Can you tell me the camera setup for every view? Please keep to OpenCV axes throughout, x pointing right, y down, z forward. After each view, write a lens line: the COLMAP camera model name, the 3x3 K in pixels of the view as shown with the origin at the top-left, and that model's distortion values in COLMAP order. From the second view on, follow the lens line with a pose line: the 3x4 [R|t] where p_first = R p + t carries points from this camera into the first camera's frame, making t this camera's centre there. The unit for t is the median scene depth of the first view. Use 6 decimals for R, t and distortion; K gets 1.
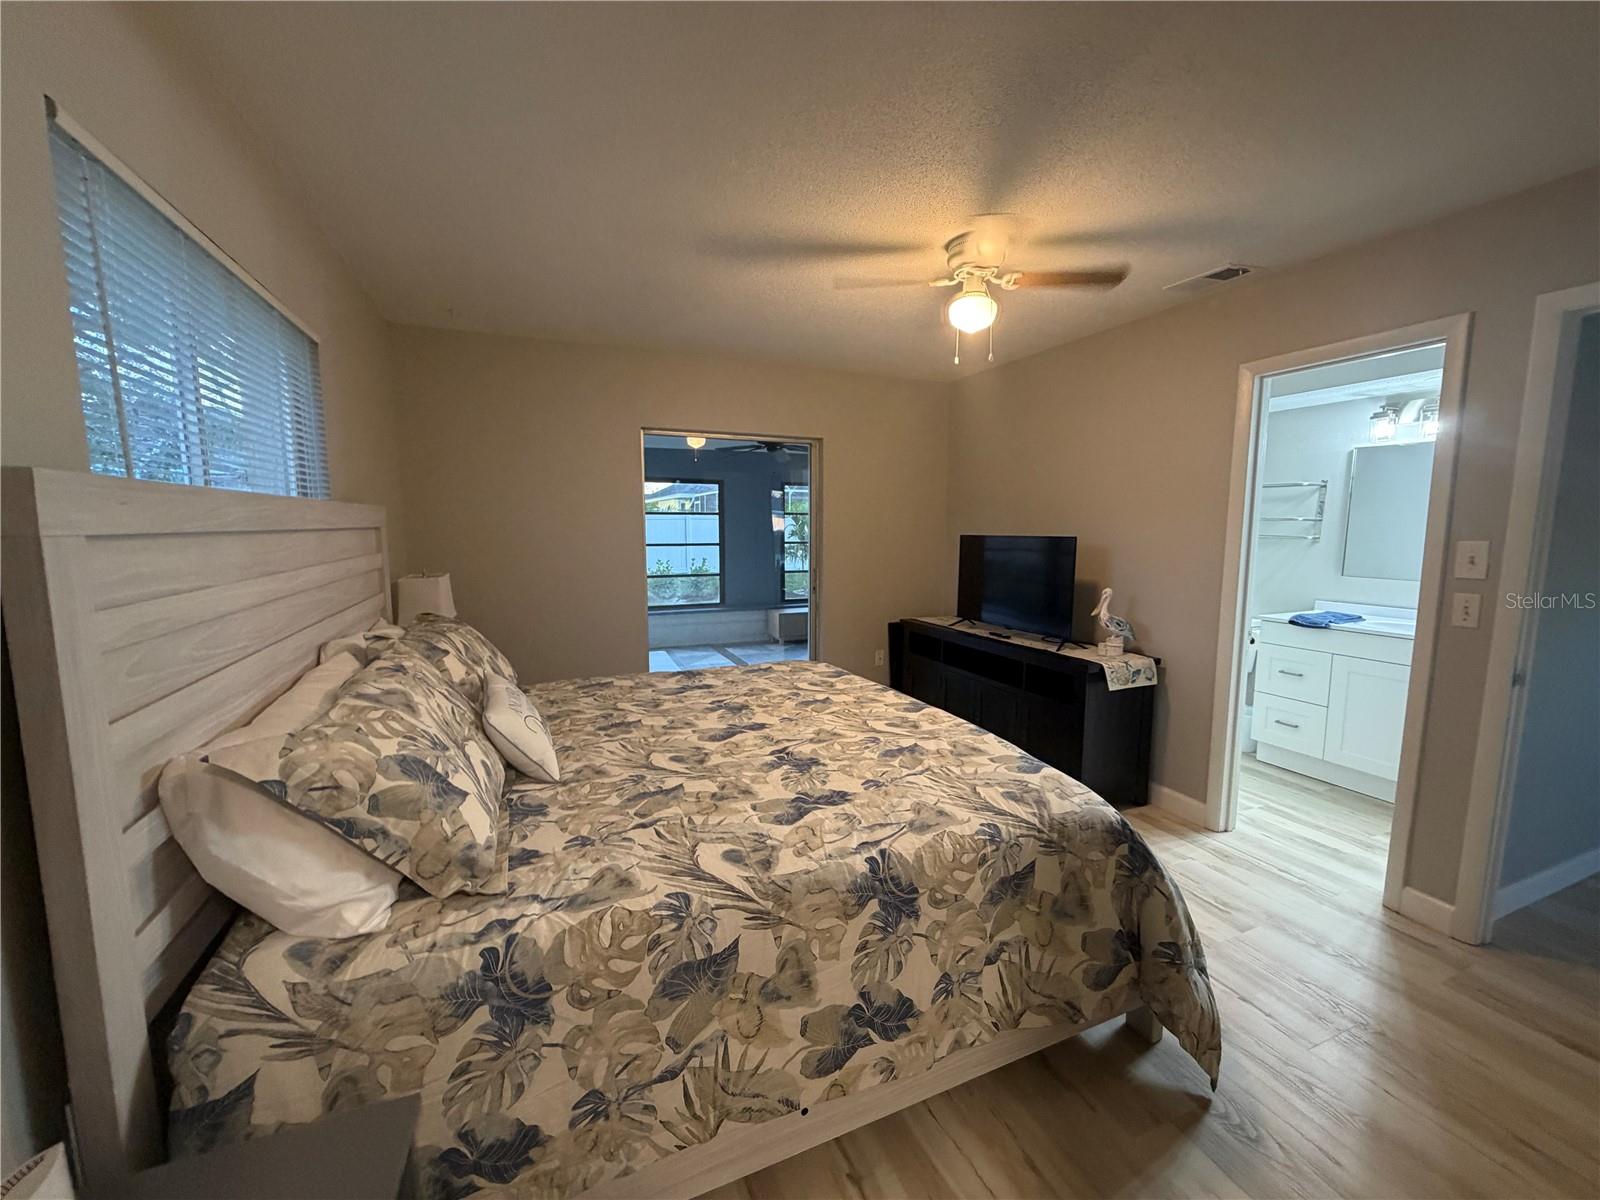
lens RADIAL K [[636.0, 0, 792.4], [0, 636.0, 597.7], [0, 0, 1]] dist [0.000903, -0.000132]
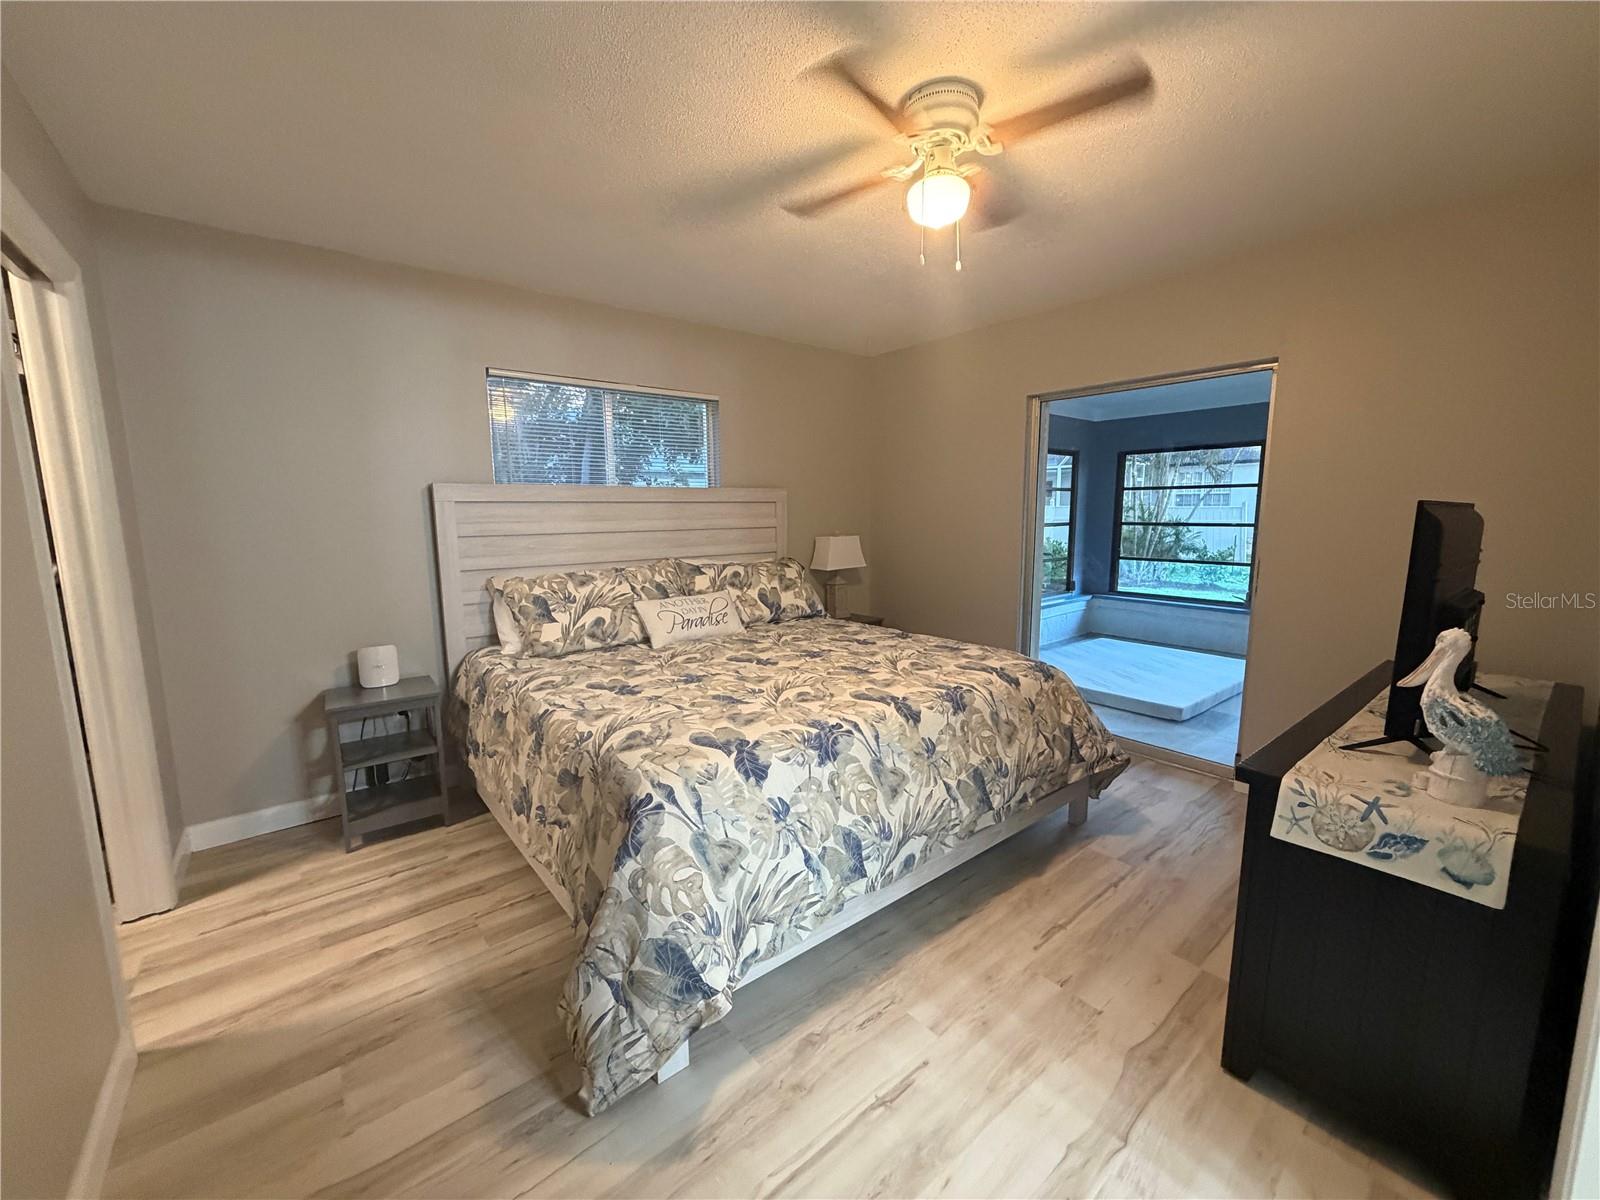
lens RADIAL K [[636.0, 0, 795.7], [0, 636.0, 601.5], [0, 0, 1]] dist [0.000903, -0.000132]
pose [[0.274897, 0.131631, -0.952420, 1.232952], [-0.098908, 0.989200, 0.108166, -0.053161], [0.956373, 0.064468, 0.284948, 0.803909]]
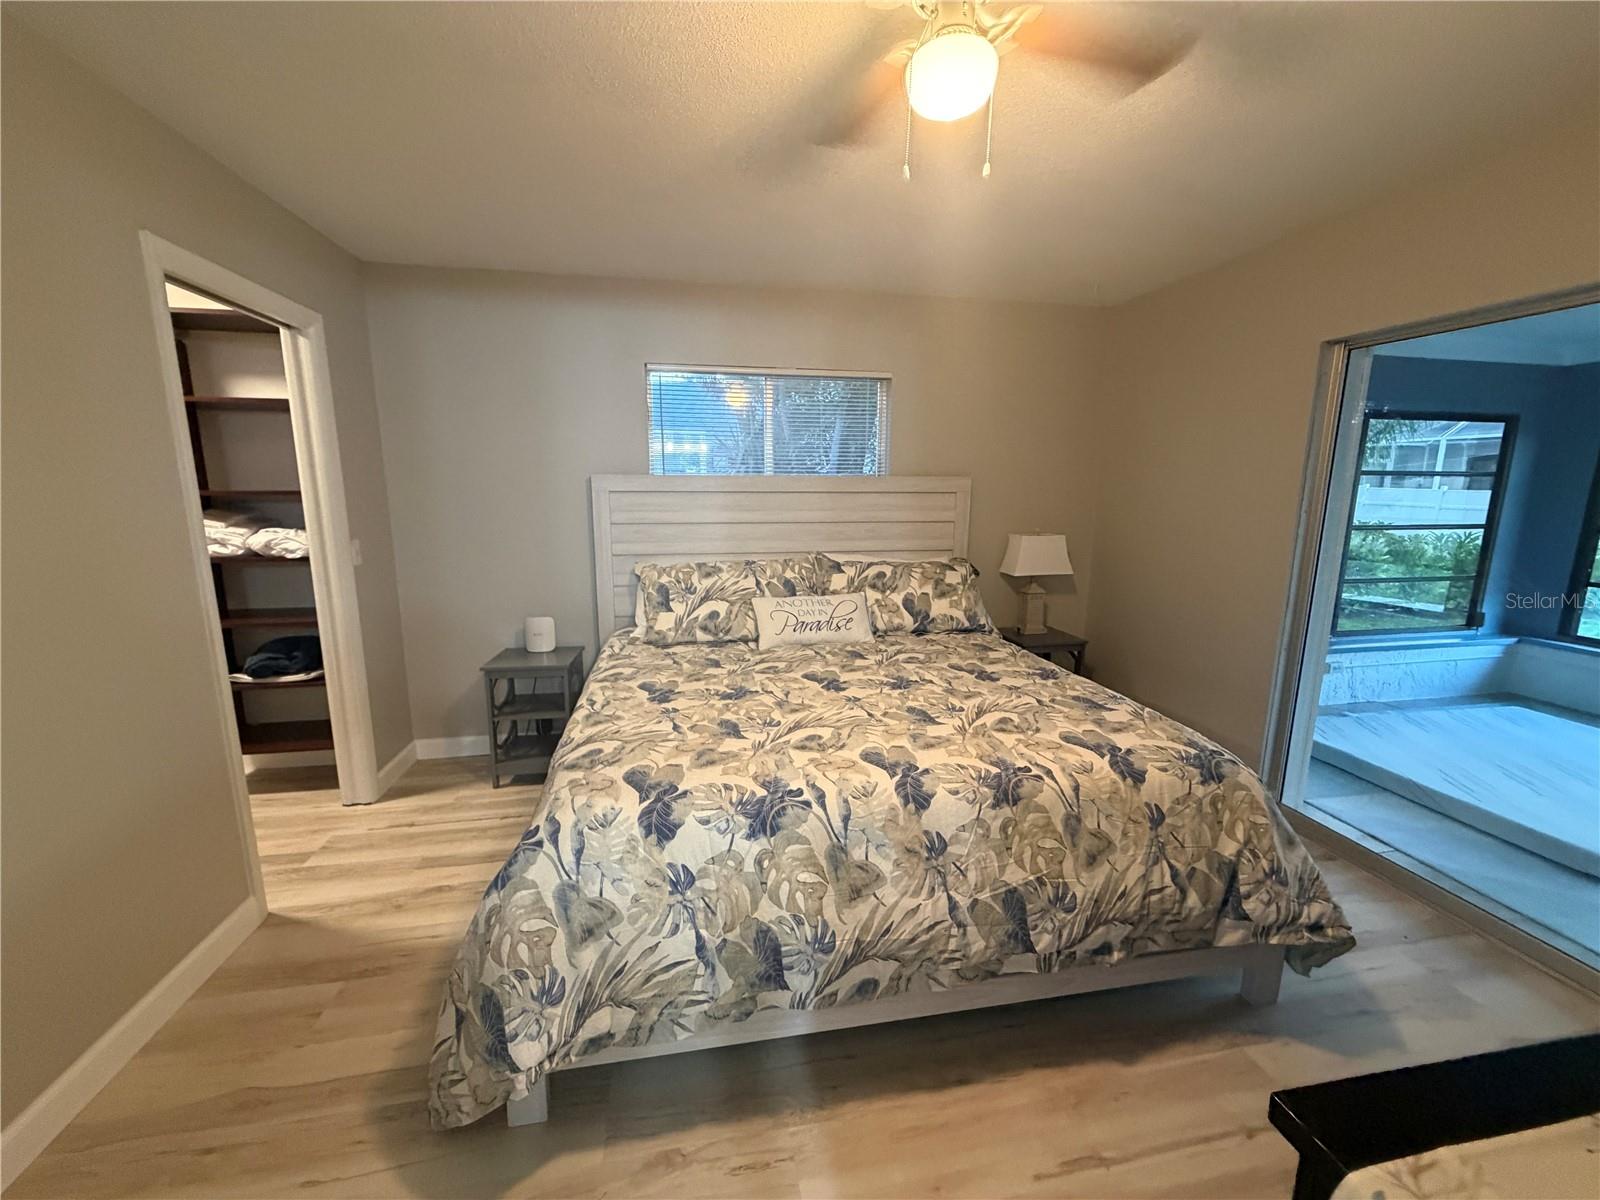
lens RADIAL K [[636.0, 0, 793.8], [0, 636.0, 602.0], [0, 0, 1]] dist [0.000903, -0.000132]
pose [[-0.213812, 0.172963, -0.961441, 1.061618], [-0.116331, 0.972689, 0.200857, -0.152742], [0.969923, 0.154791, -0.187852, 1.267471]]
